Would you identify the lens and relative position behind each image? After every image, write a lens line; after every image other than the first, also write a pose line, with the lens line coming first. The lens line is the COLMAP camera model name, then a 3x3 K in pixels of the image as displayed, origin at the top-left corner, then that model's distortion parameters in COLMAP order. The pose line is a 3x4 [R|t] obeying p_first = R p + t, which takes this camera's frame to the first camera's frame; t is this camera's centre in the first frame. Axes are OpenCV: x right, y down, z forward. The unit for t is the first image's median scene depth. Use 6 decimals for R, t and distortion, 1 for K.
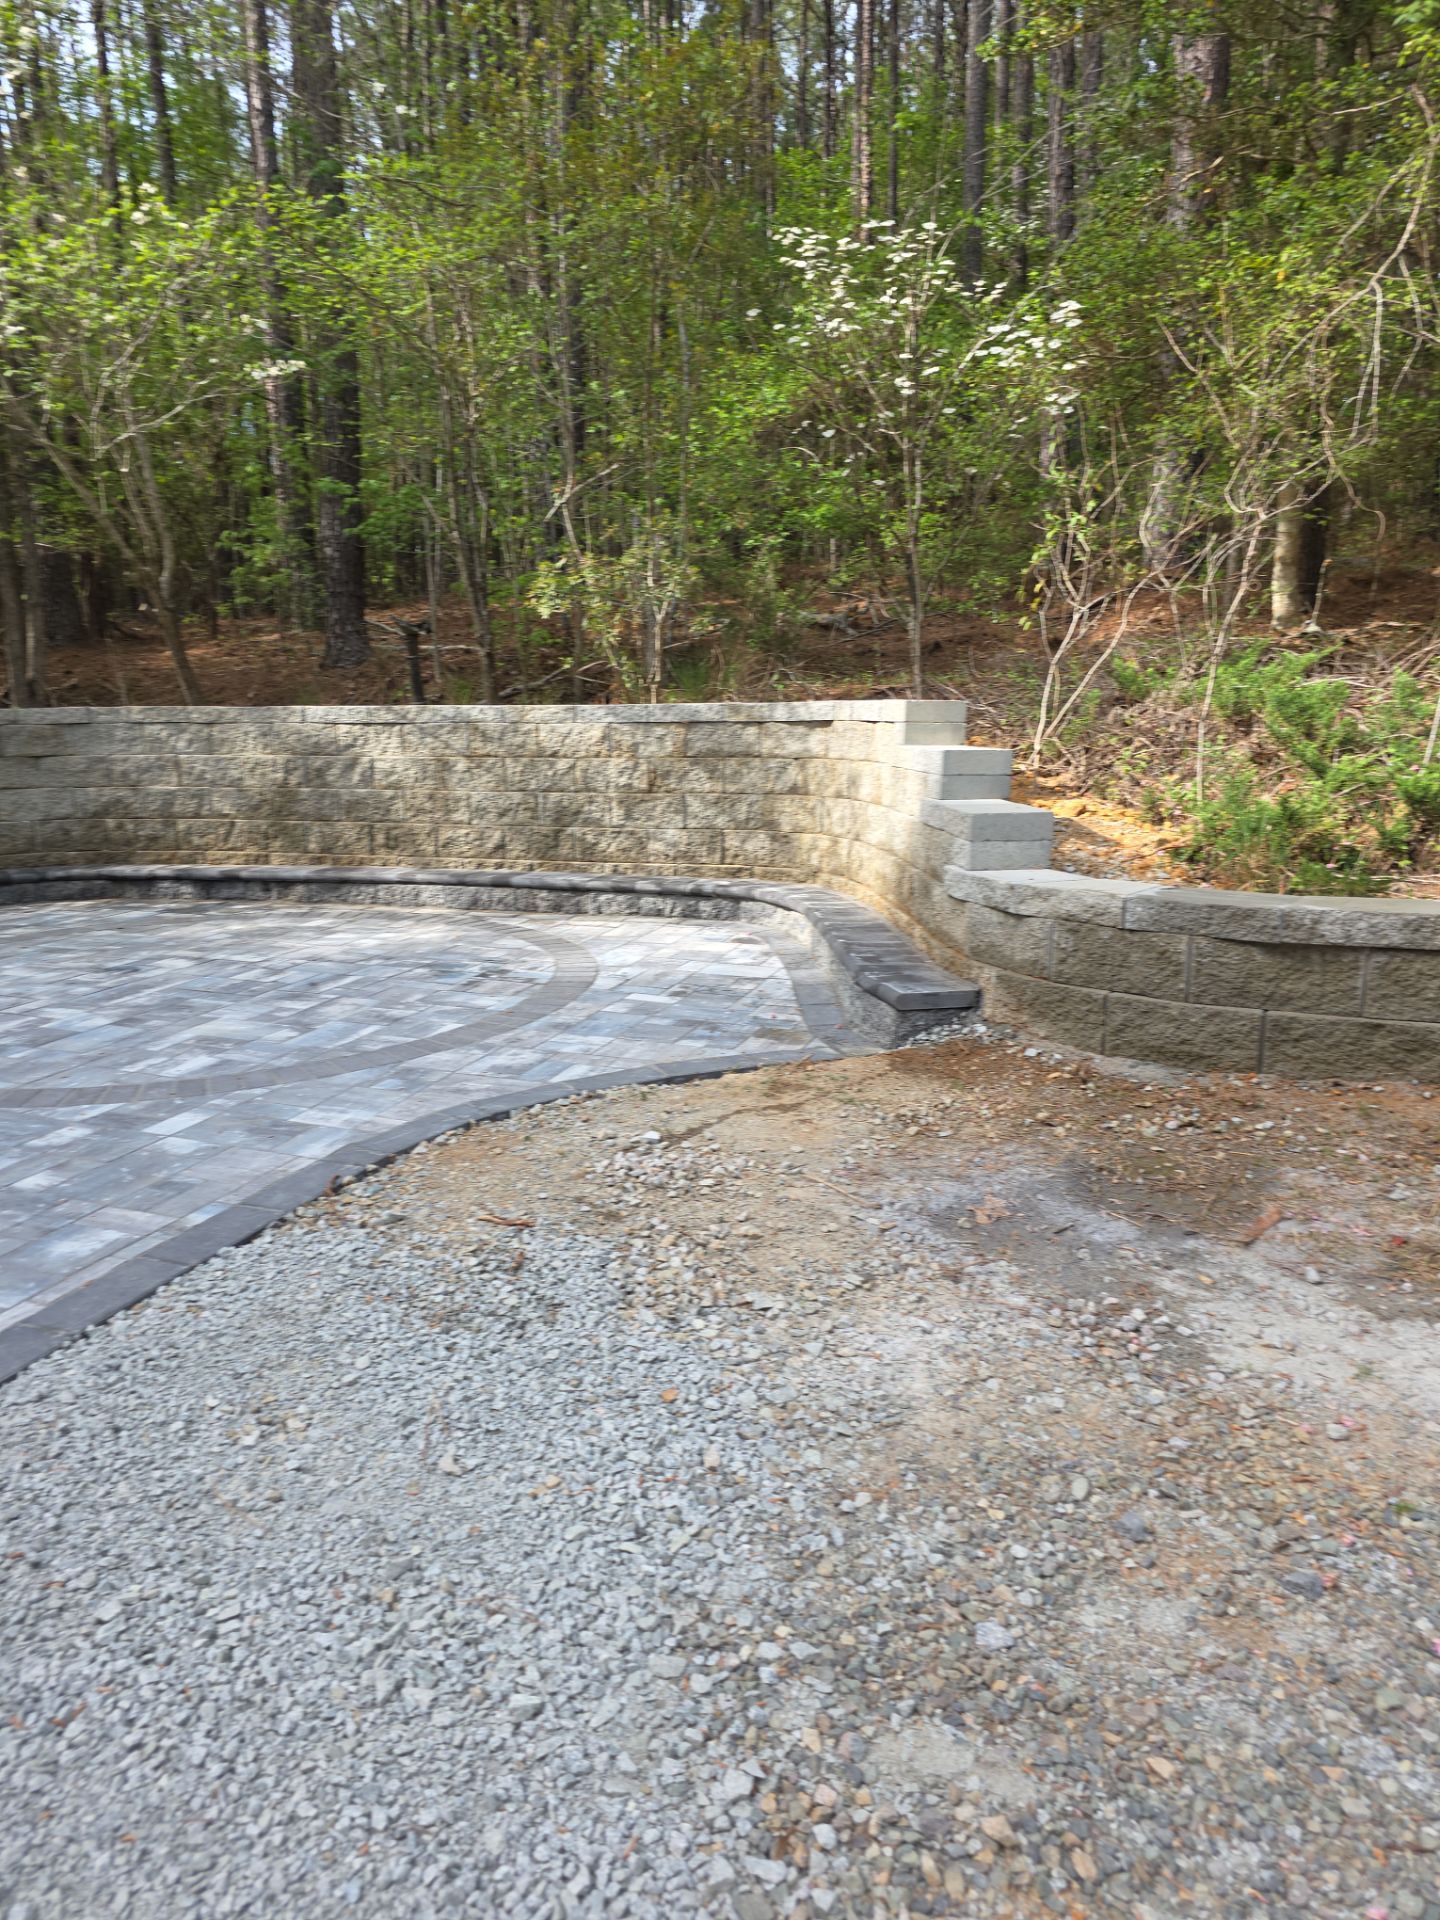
lens RADIAL K [[1277.2, 0, 710.2], [0, 1277.2, 963.5], [0, 0, 1]] dist [0.072300, -0.069645]
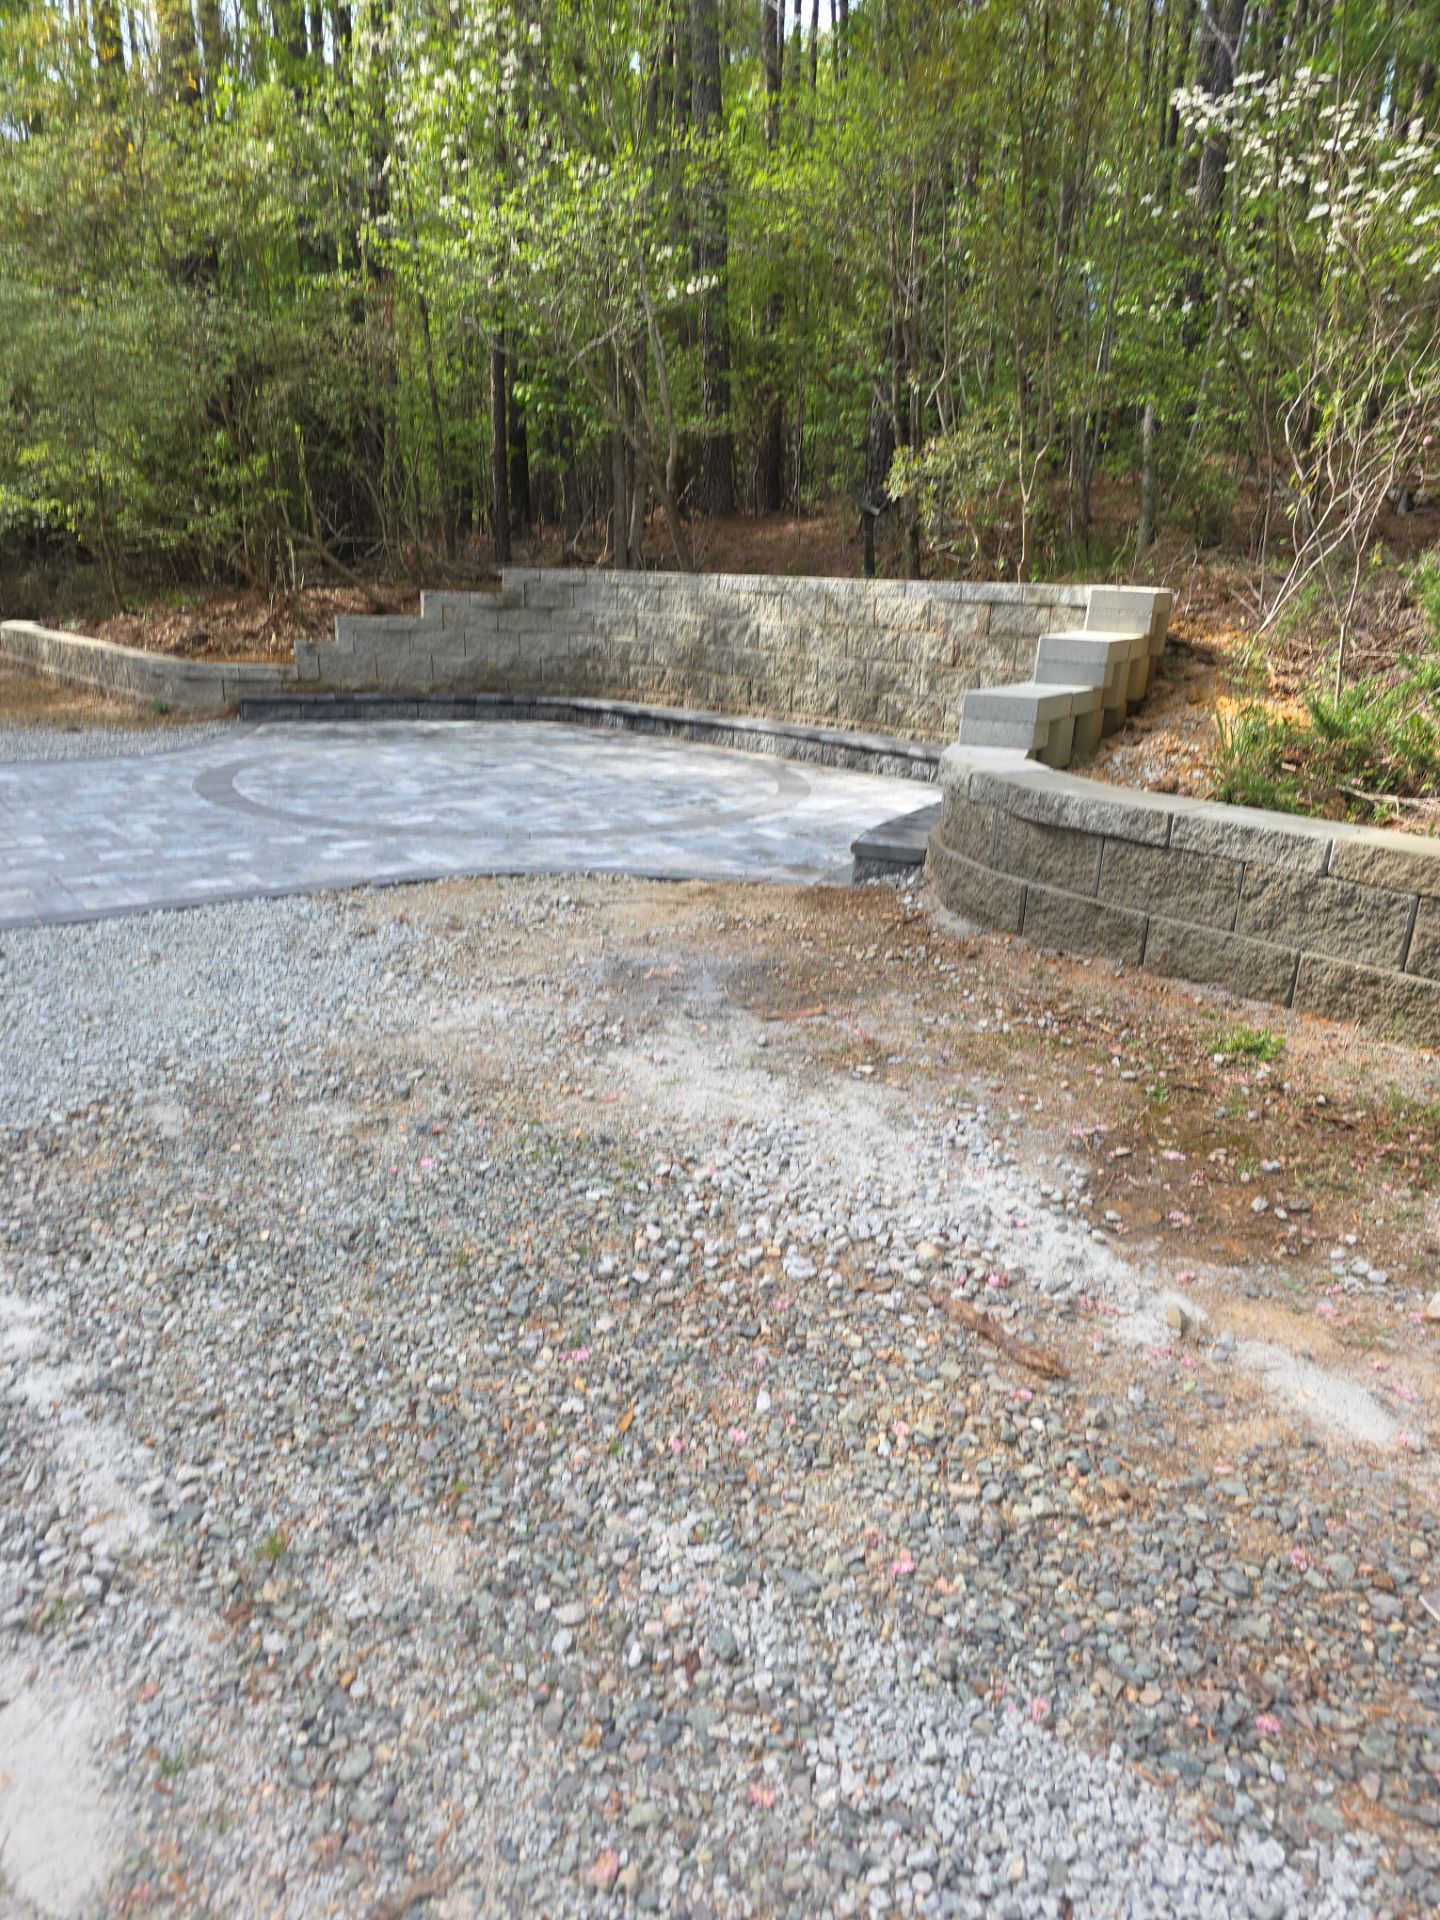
lens RADIAL K [[1294.5, 0, 689.1], [0, 1294.5, 990.0], [0, 0, 1]] dist [0.070478, -0.075039]
pose [[0.842529, 0.199723, -0.500255, 0.379406], [-0.145517, 0.978582, 0.145612, 0.005798], [0.518623, -0.049887, 0.853547, -0.073974]]
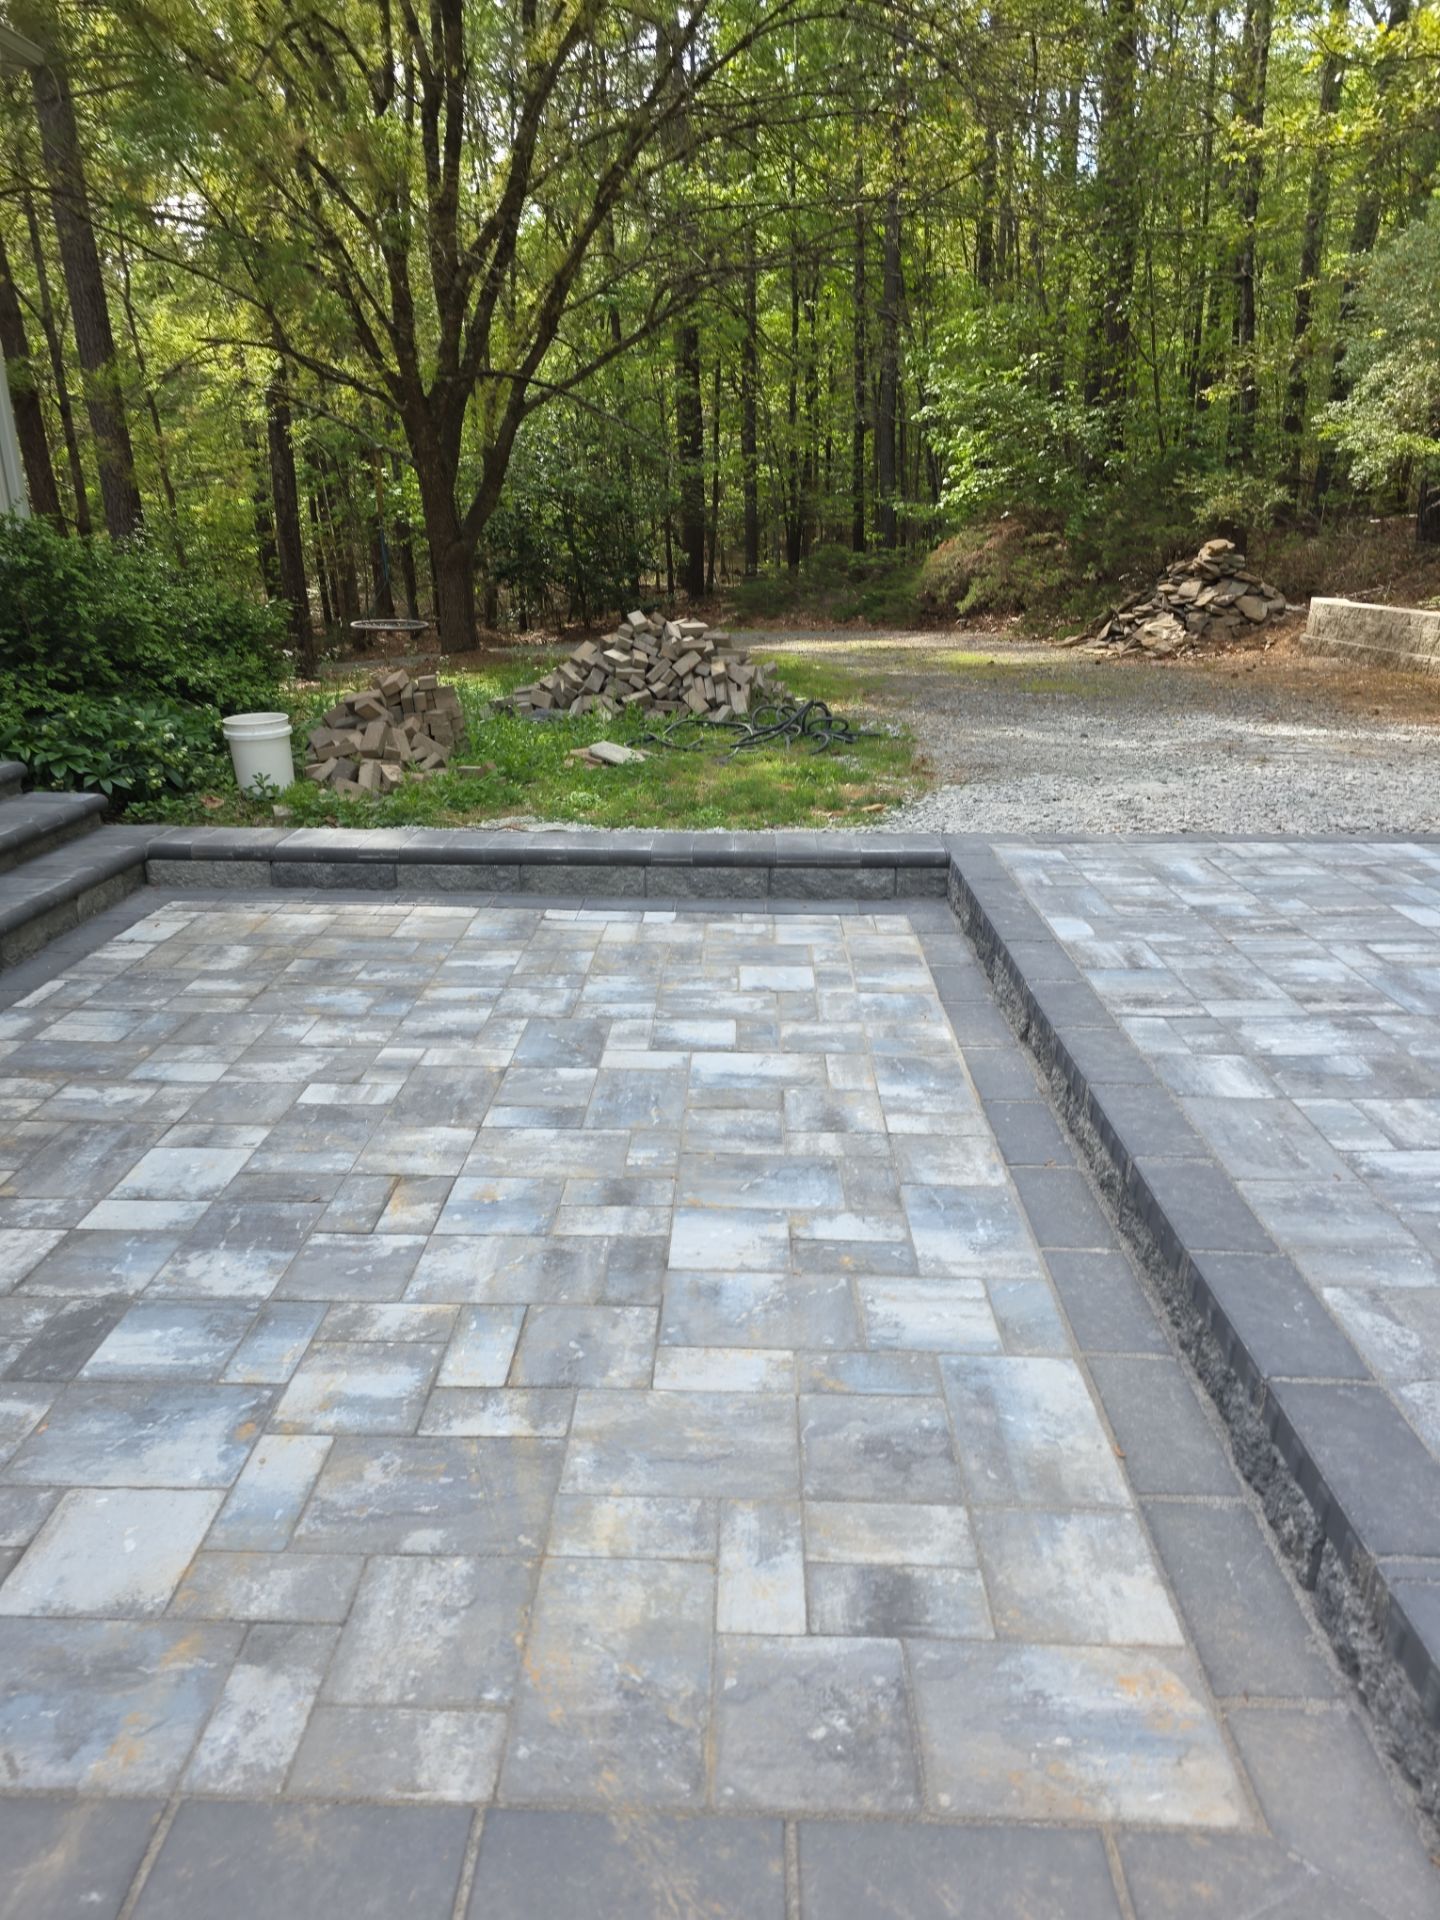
lens RADIAL K [[1294.5, 0, 689.1], [0, 1294.5, 990.0], [0, 0, 1]] dist [0.070478, -0.075039]
pose [[0.325167, 0.326091, -0.887655, -0.254491], [-0.190960, 0.941970, 0.276092, 0.062612], [0.926175, 0.079731, 0.368568, -0.185315]]
